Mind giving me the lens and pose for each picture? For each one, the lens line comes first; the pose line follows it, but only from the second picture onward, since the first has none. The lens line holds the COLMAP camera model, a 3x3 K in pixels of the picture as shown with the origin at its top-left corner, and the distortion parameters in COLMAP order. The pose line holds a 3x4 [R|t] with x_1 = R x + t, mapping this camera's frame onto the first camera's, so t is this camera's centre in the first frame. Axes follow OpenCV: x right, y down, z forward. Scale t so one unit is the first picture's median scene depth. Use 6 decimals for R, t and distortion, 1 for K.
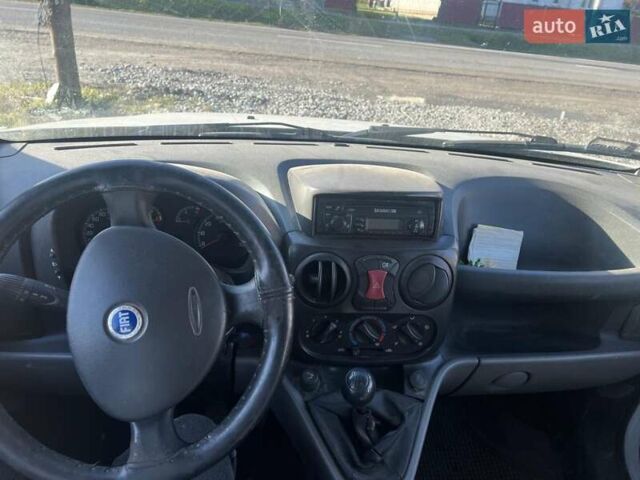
lens RADIAL K [[459.3, 0, 320.0], [0, 459.3, 240.0], [0, 0, 1]] dist [-0.012013, -0.003765]
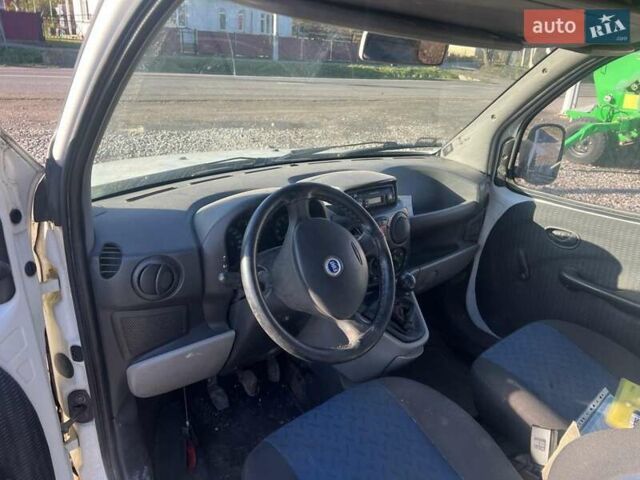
lens RADIAL K [[459.3, 0, 320.0], [0, 459.3, 240.0], [0, 0, 1]] dist [-0.012013, -0.003765]
pose [[0.831275, -0.236567, 0.503009, -0.604353], [0.259475, 0.965420, 0.025231, 0.008351], [-0.491584, 0.109545, 0.863913, -0.253882]]
